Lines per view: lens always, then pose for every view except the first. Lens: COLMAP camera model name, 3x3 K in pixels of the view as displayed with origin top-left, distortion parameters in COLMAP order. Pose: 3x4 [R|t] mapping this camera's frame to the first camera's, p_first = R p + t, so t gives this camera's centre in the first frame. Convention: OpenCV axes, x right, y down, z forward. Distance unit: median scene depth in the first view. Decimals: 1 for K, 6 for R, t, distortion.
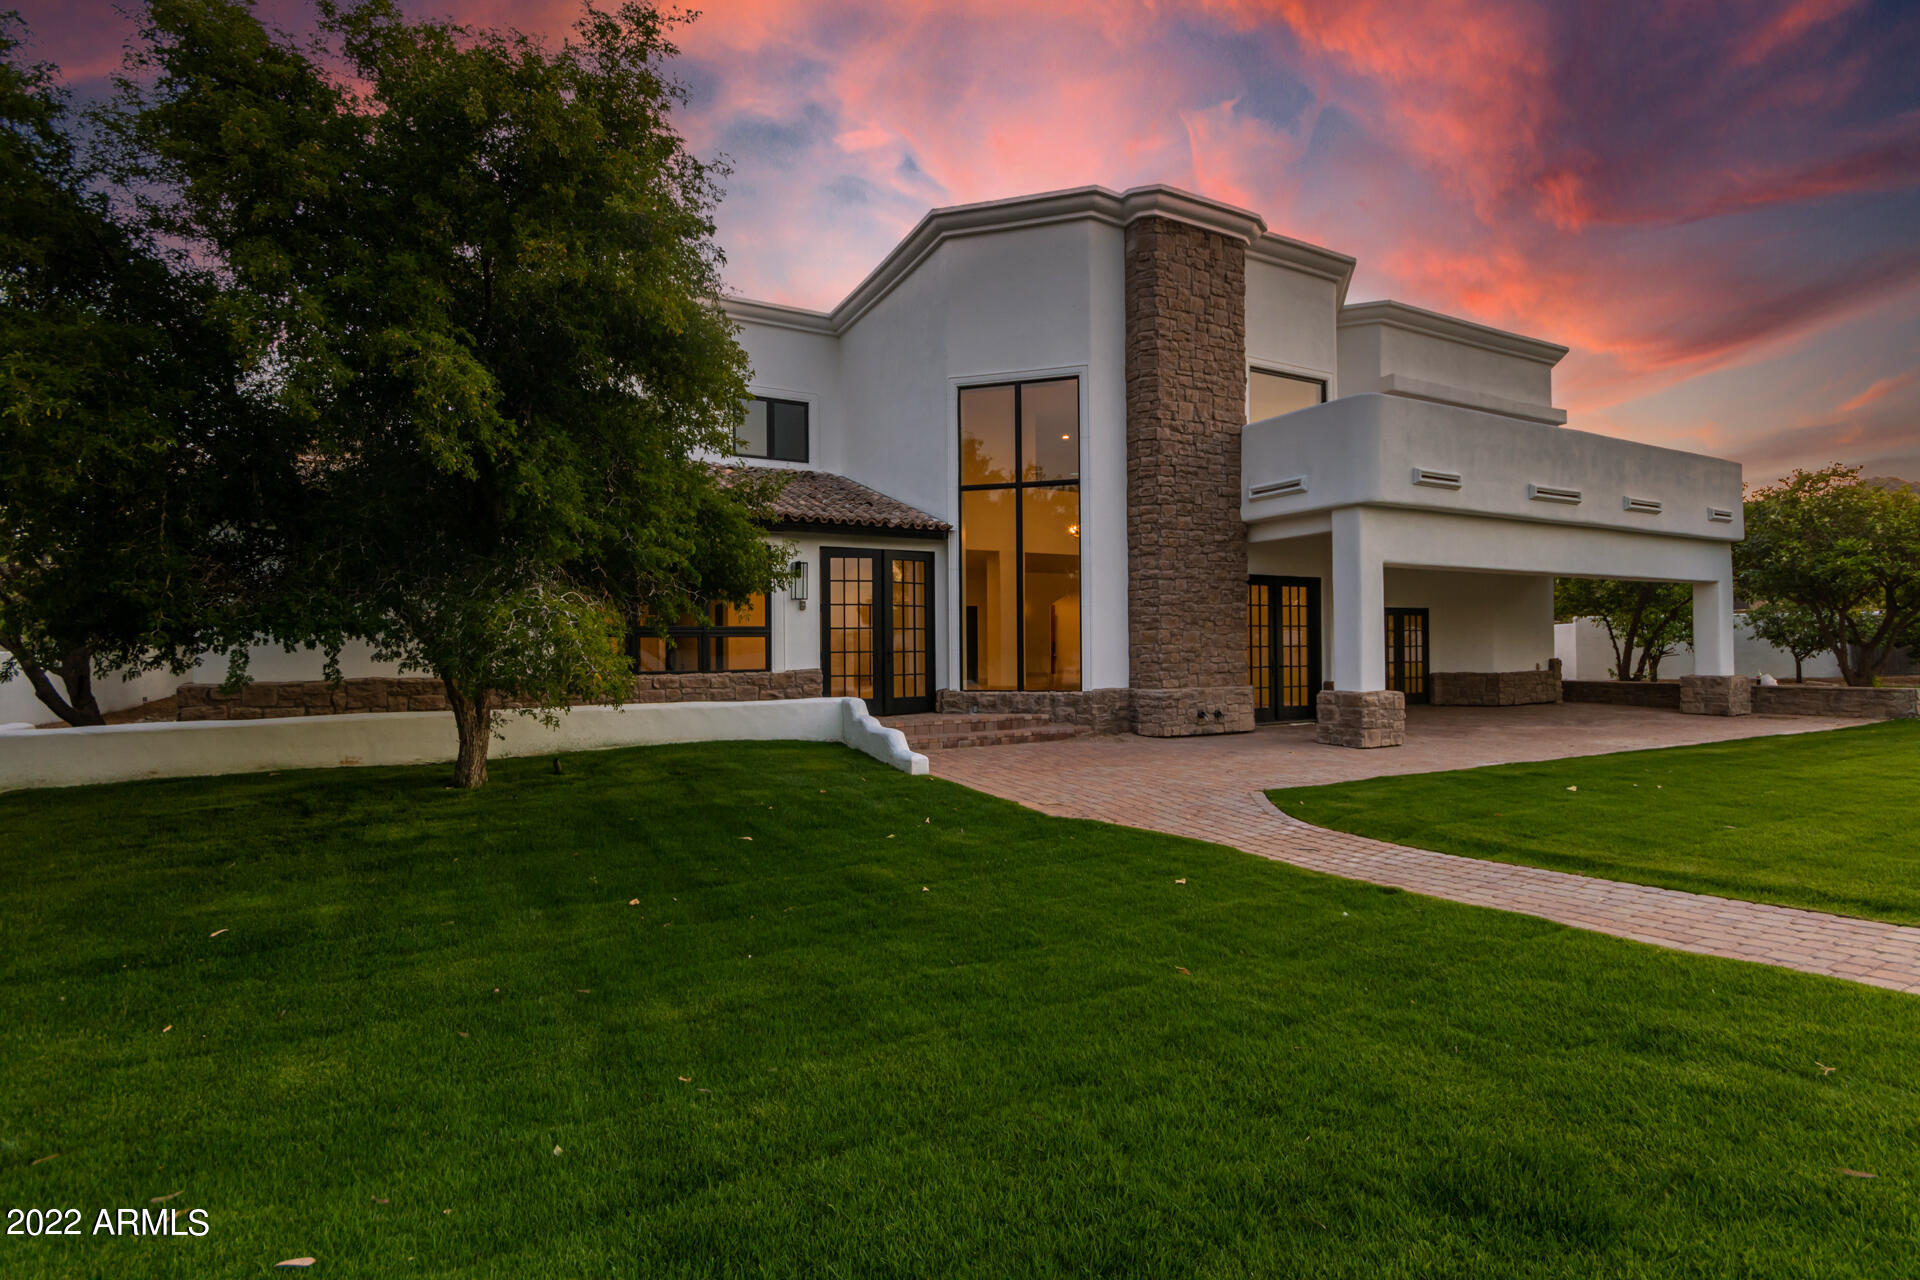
lens RADIAL K [[885.8, 0, 966.9], [0, 885.8, 640.3], [0, 0, 1]] dist [0.004771, 0.000304]
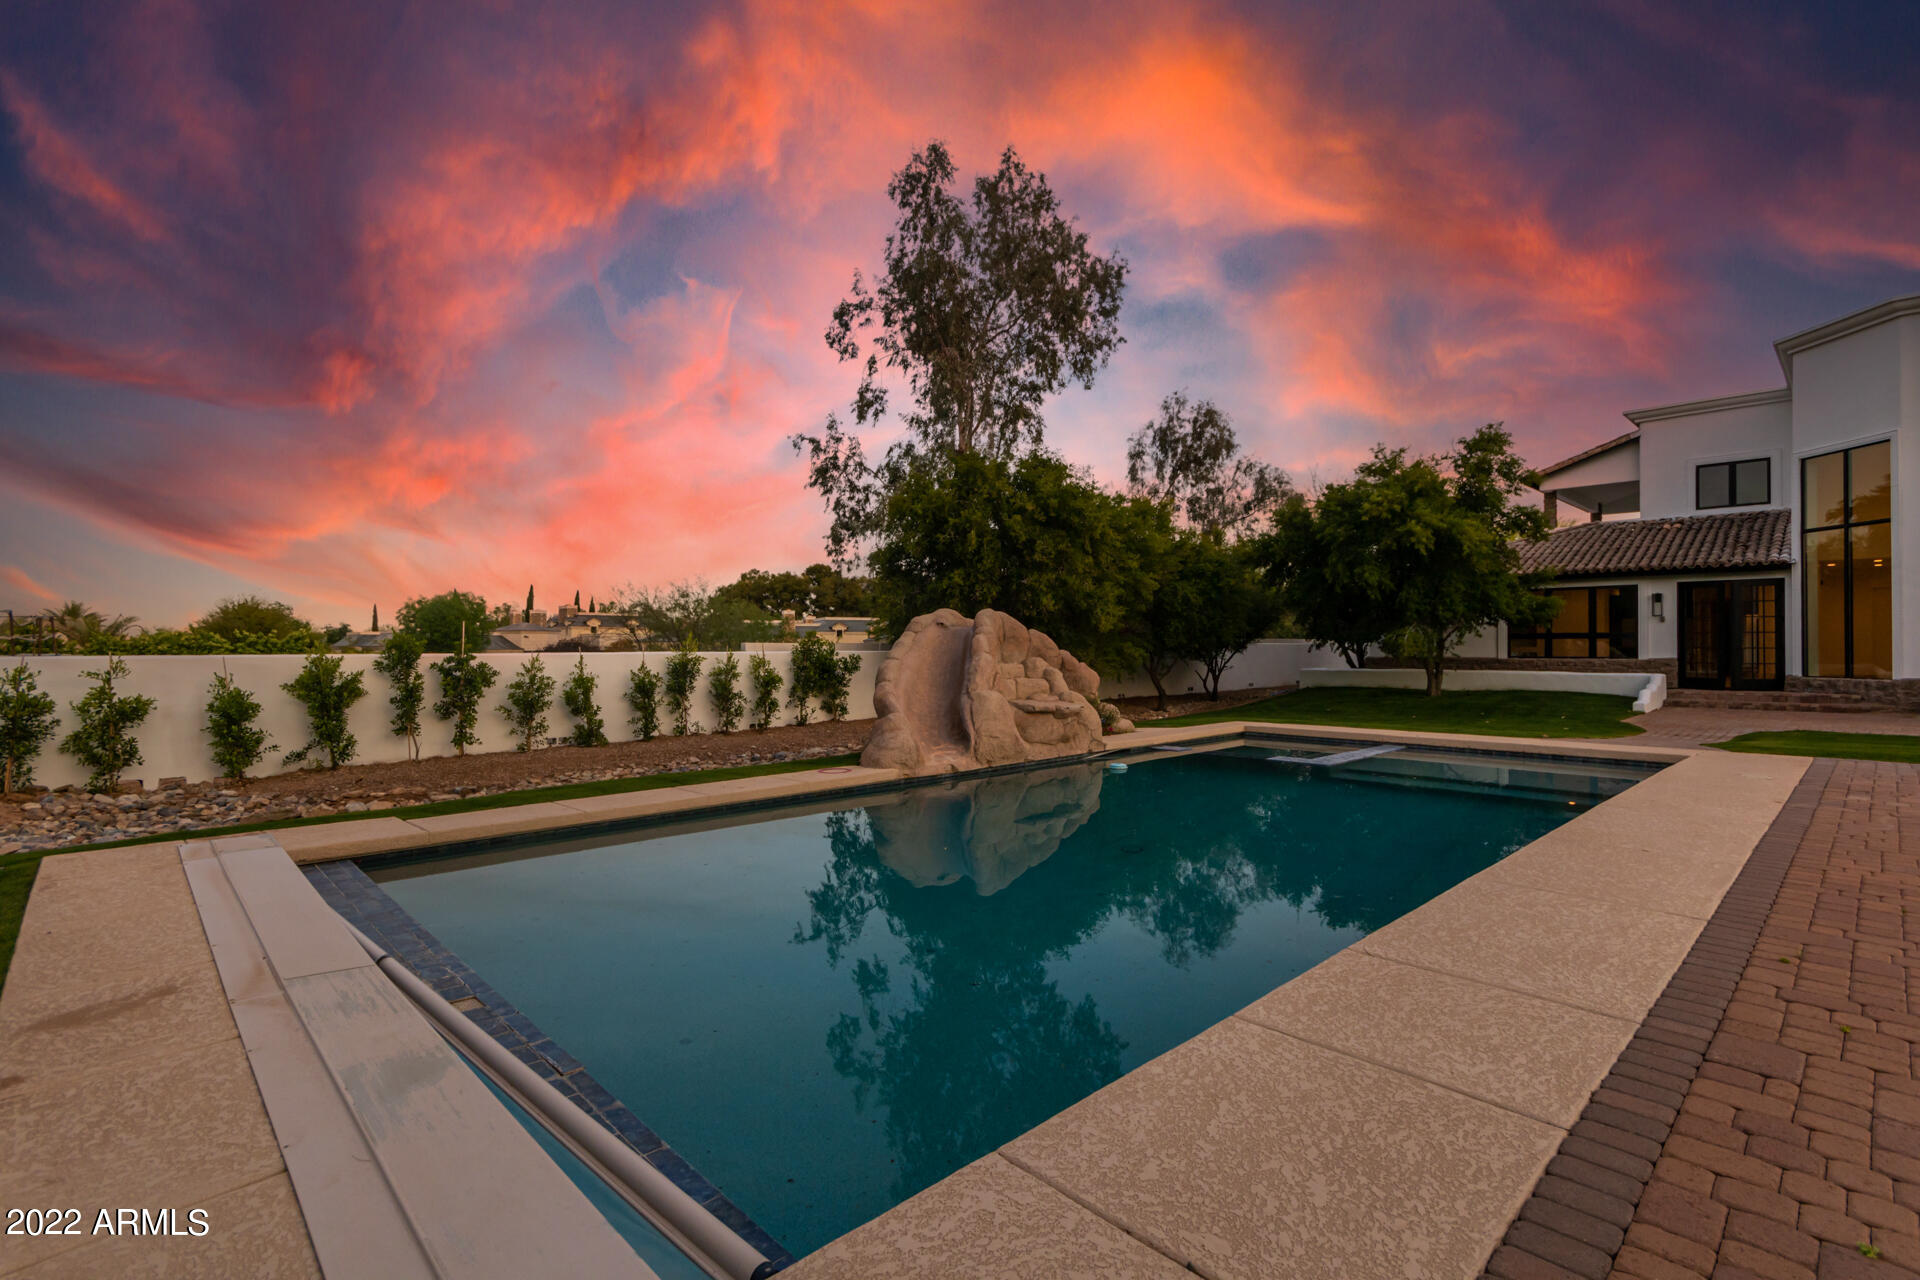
lens RADIAL K [[885.8, 0, 966.9], [0, 885.8, 640.3], [0, 0, 1]] dist [0.004771, 0.000304]
pose [[0.281562, 0.003331, -0.959537, 0.993630], [0.007119, 0.999959, 0.005560, -0.017549], [0.959517, -0.008396, 0.281527, -0.678798]]
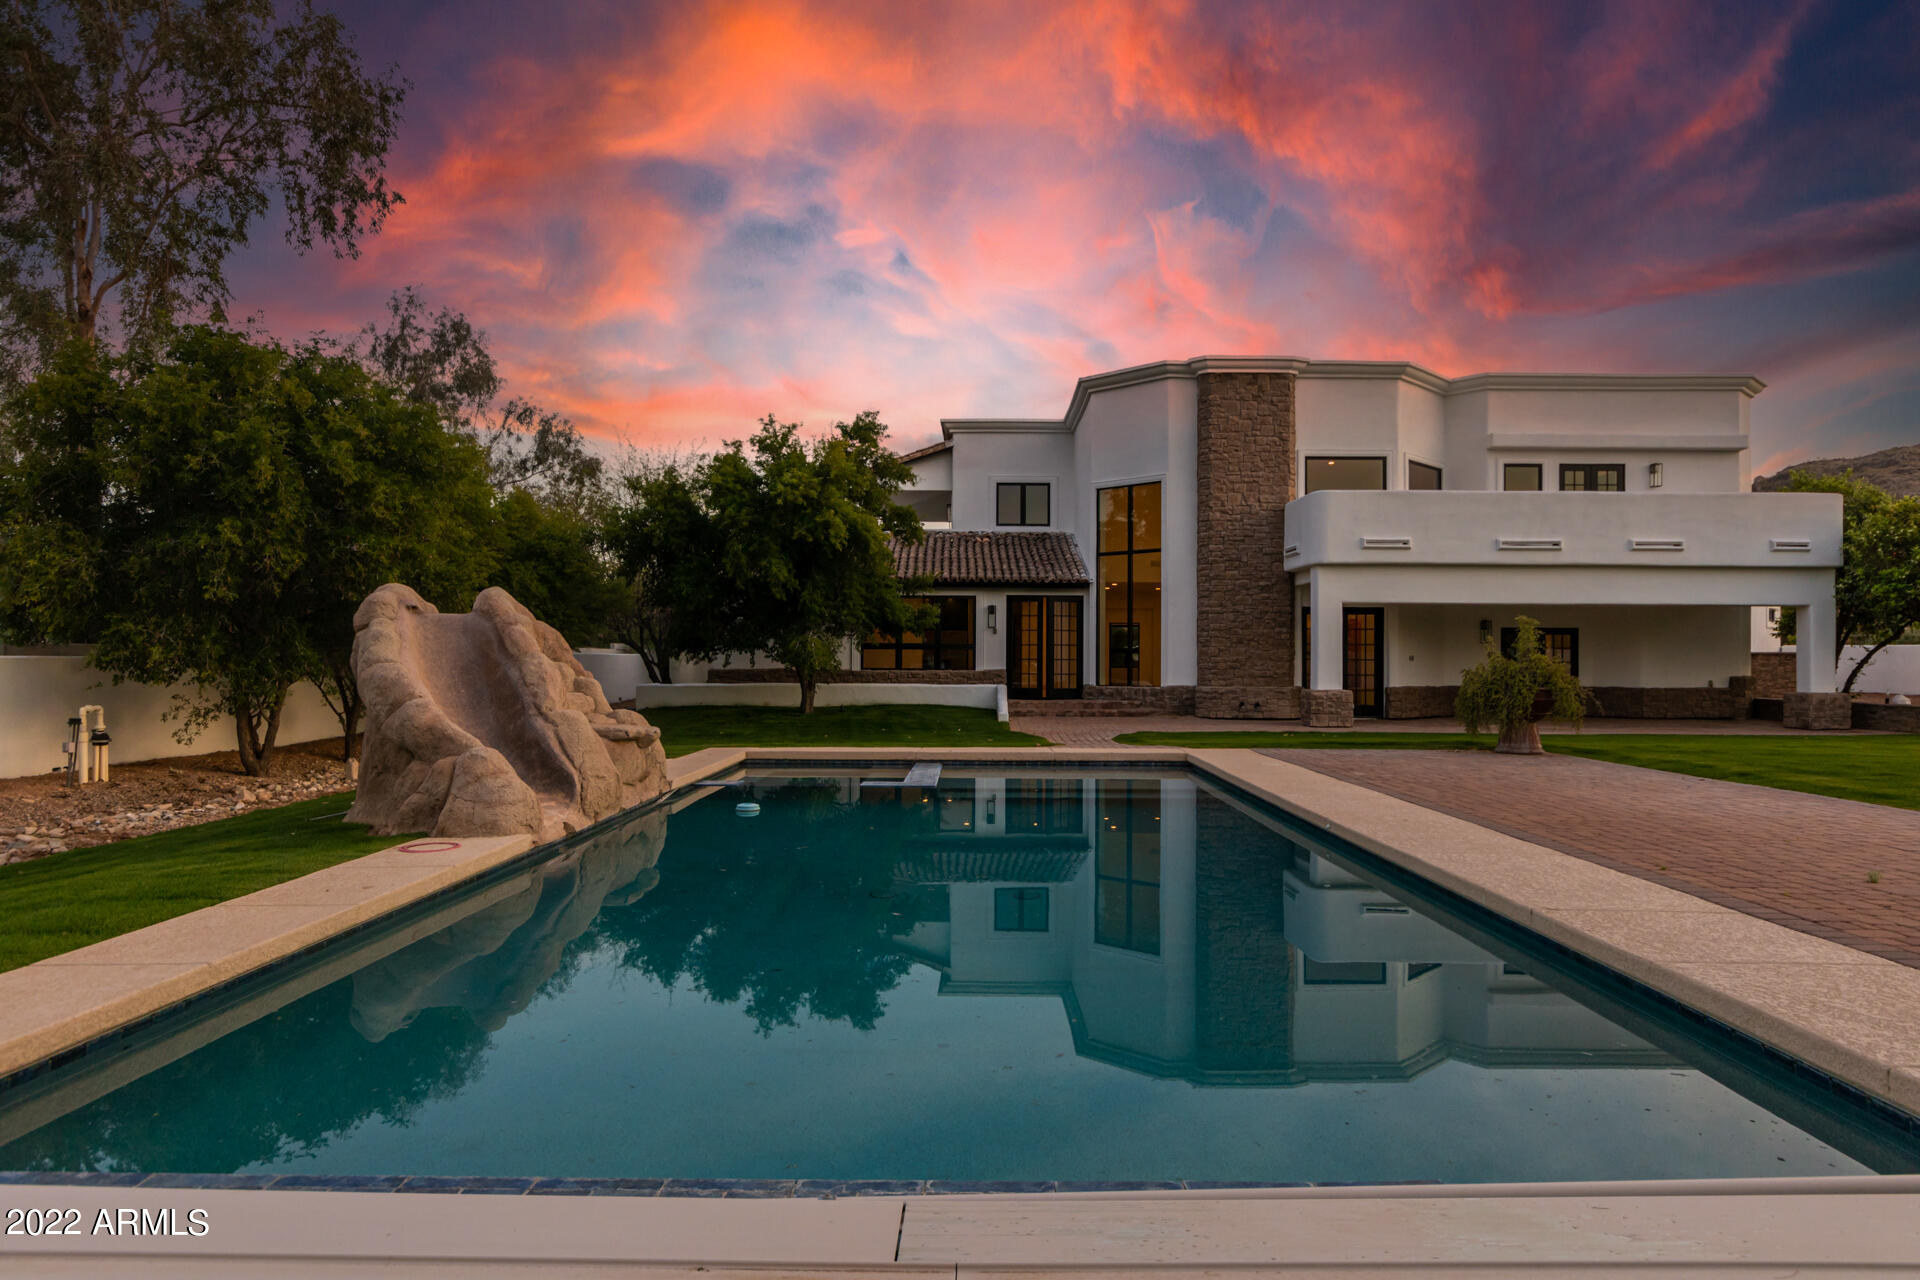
lens RADIAL K [[1176.7, 0, 968.4], [0, 1176.7, 645.5], [0, 0, 1]] dist [0.004103, 0.001920]
pose [[0.881209, 0.006942, -0.472676, 0.784145], [-0.008741, 0.999960, -0.001611, -0.007490], [0.472647, 0.005551, 0.881235, -0.936040]]
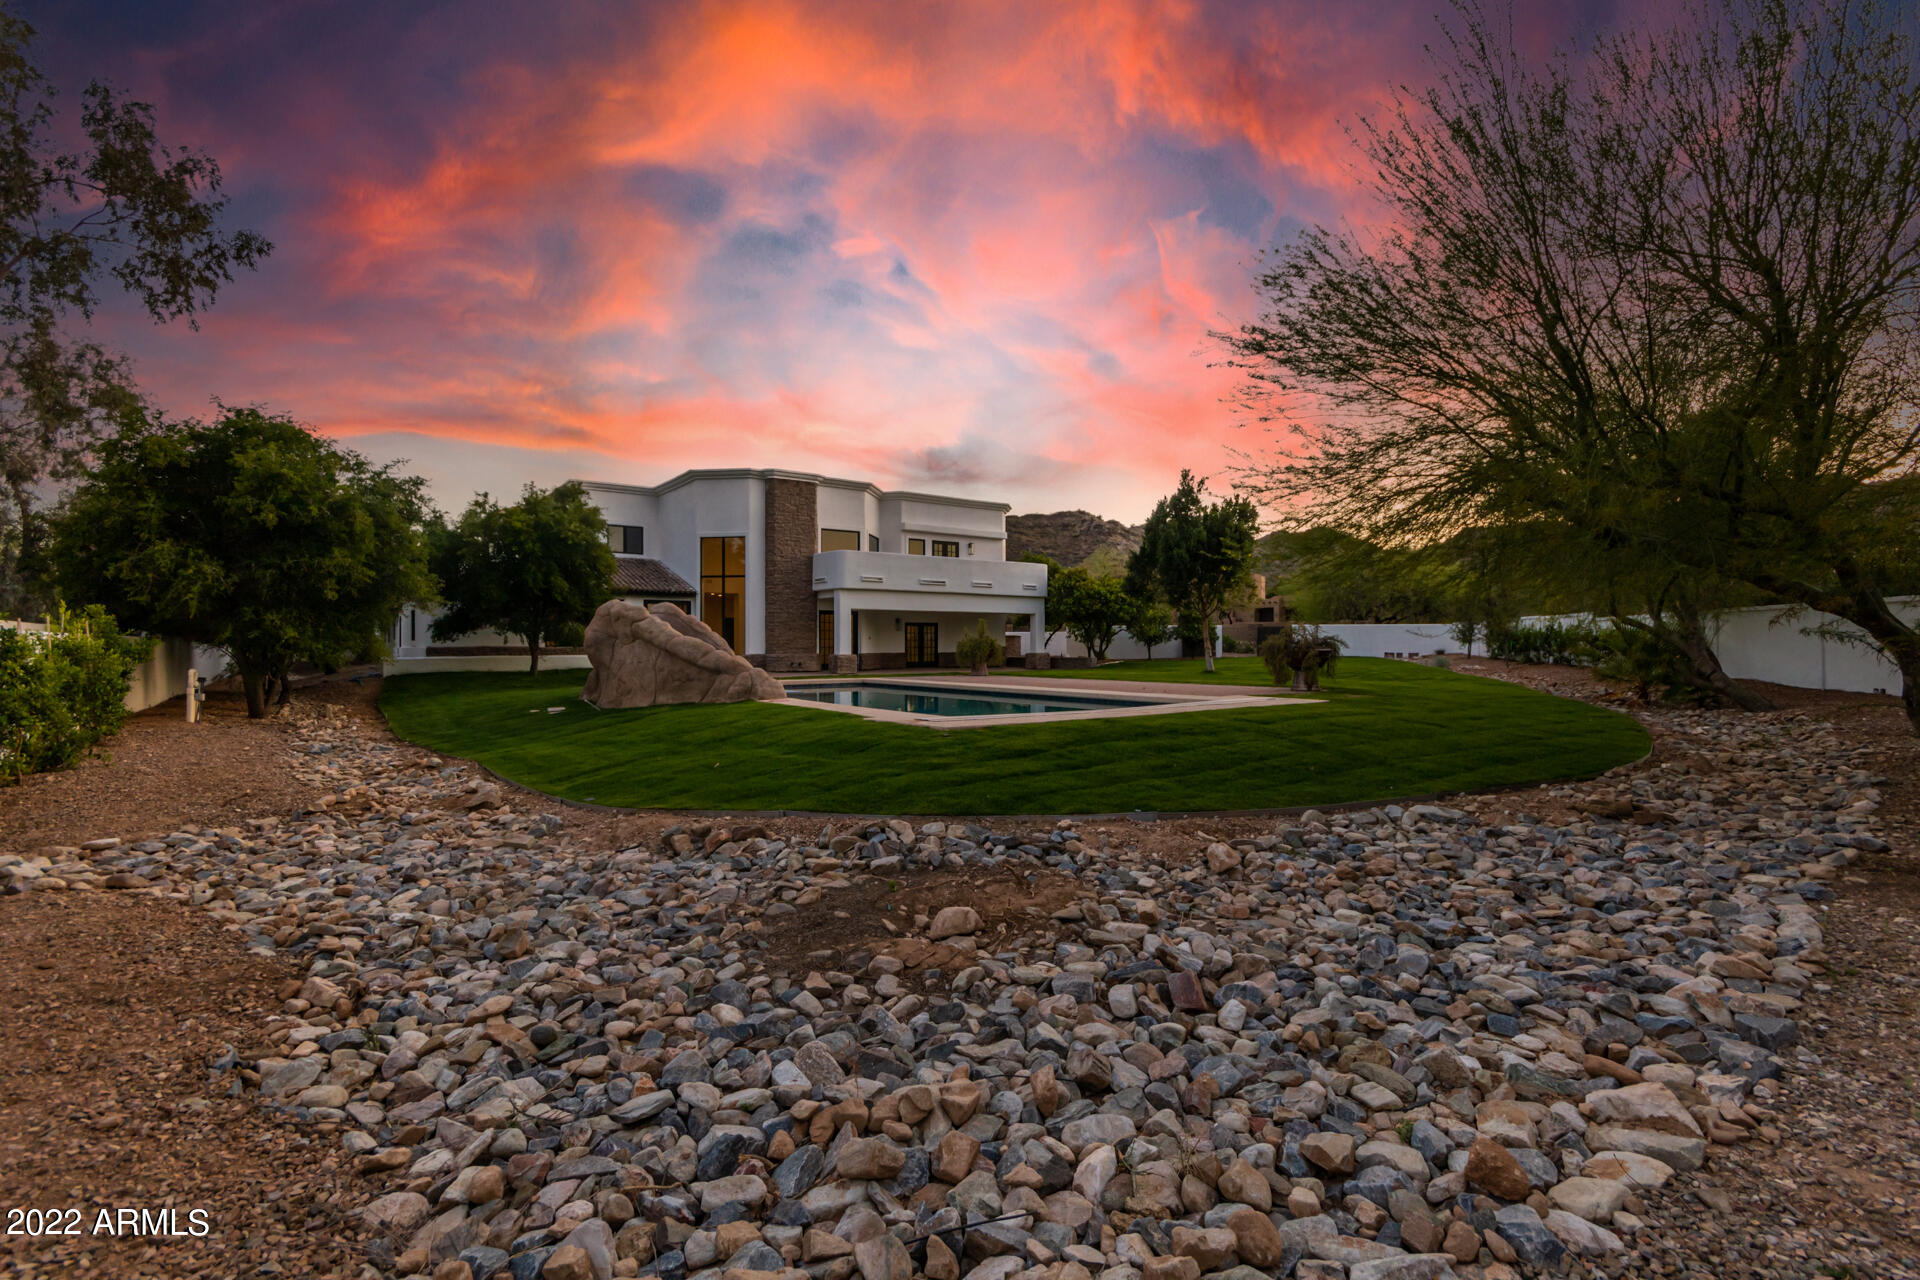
lens RADIAL K [[885.8, 0, 966.9], [0, 885.8, 640.3], [0, 0, 1]] dist [0.004771, 0.000304]
pose [[0.989936, 0.006553, 0.141363, 0.404817], [-0.006814, 0.999976, 0.001363, 0.005126], [-0.141351, -0.002312, 0.989957, -1.701368]]
